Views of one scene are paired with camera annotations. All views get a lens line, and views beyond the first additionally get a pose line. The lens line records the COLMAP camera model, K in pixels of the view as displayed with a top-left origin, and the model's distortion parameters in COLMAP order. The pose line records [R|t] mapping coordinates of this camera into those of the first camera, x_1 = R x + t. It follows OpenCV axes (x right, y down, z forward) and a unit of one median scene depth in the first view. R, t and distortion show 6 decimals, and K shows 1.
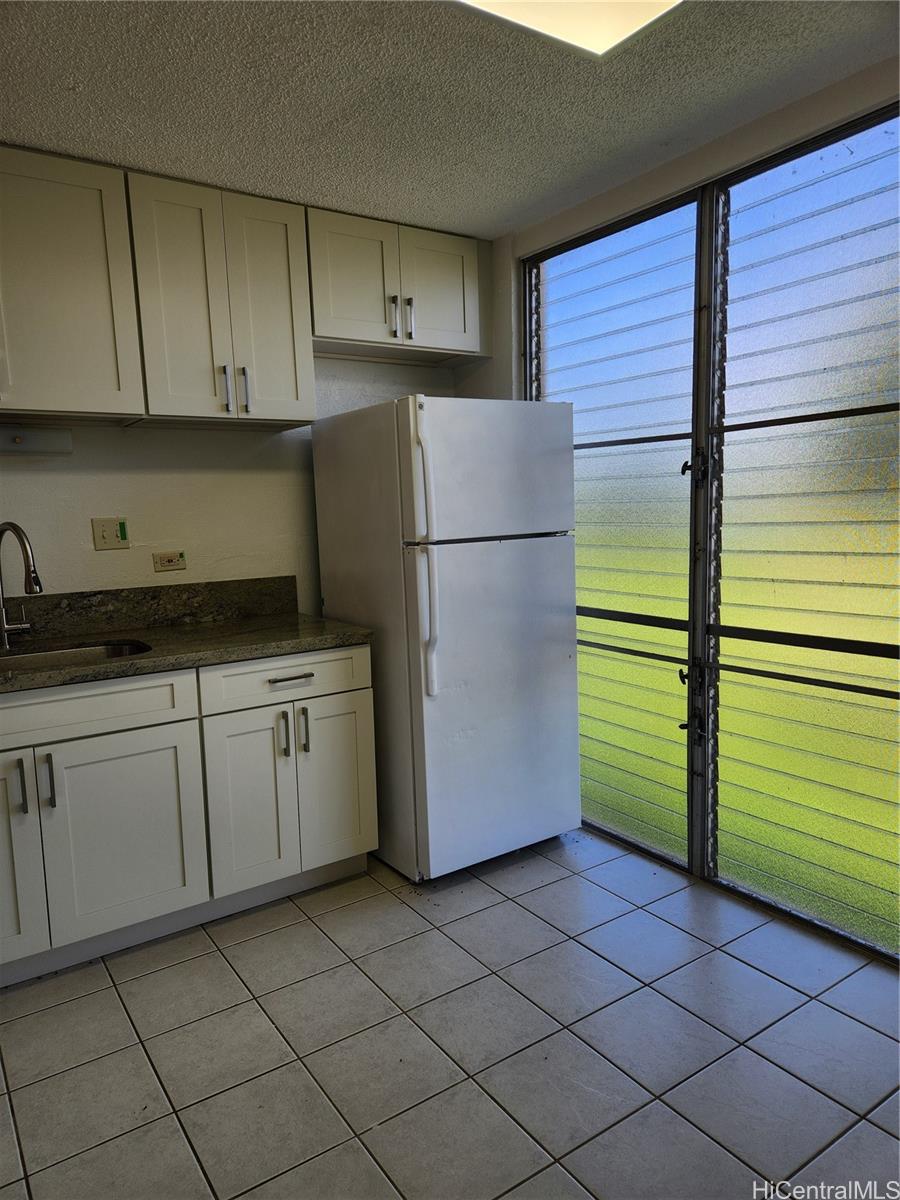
lens RADIAL K [[800.7, 0, 444.5], [0, 800.7, 606.2], [0, 0, 1]] dist [0.036473, -0.033158]
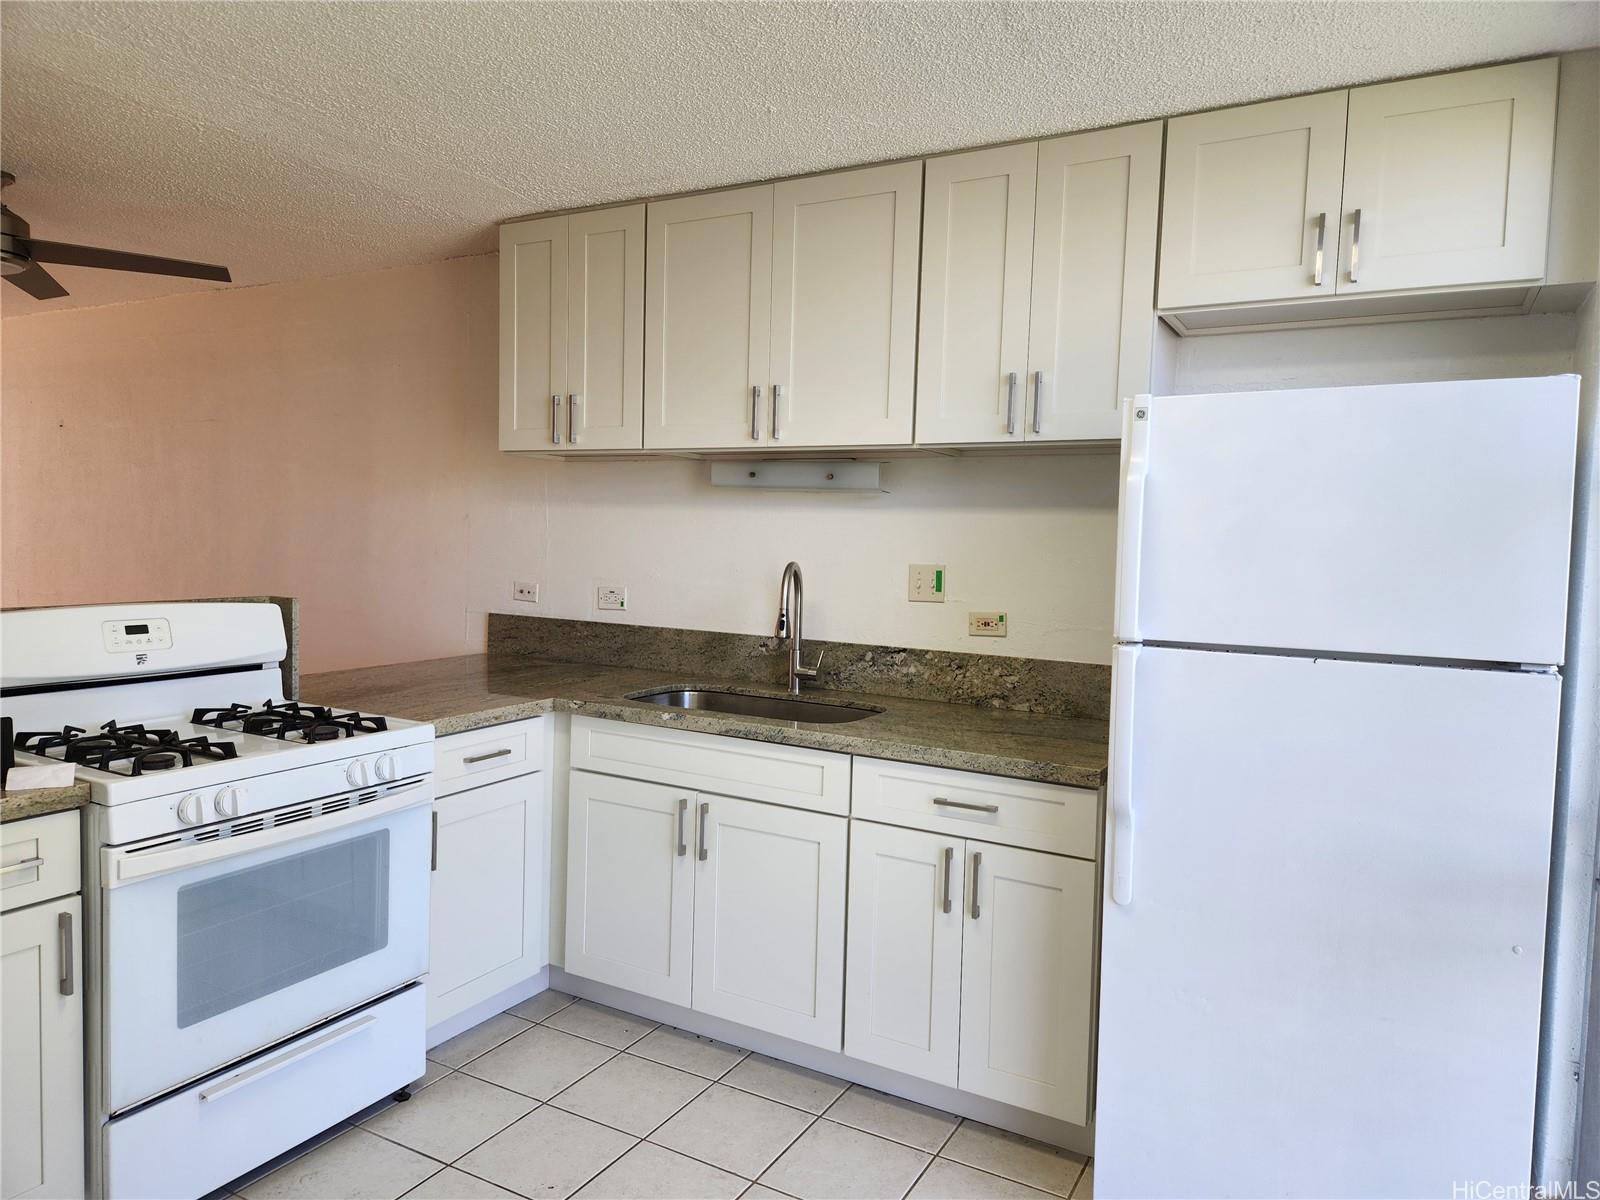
lens RADIAL K [[1067.6, 0, 806.2], [0, 1067.6, 590.6], [0, 0, 1]] dist [0.036473, -0.033158]
pose [[0.435964, 0.089788, -0.895474, 0.544380], [-0.153188, 0.987894, 0.024474, -0.093259], [0.886831, 0.126506, 0.444440, 0.410117]]
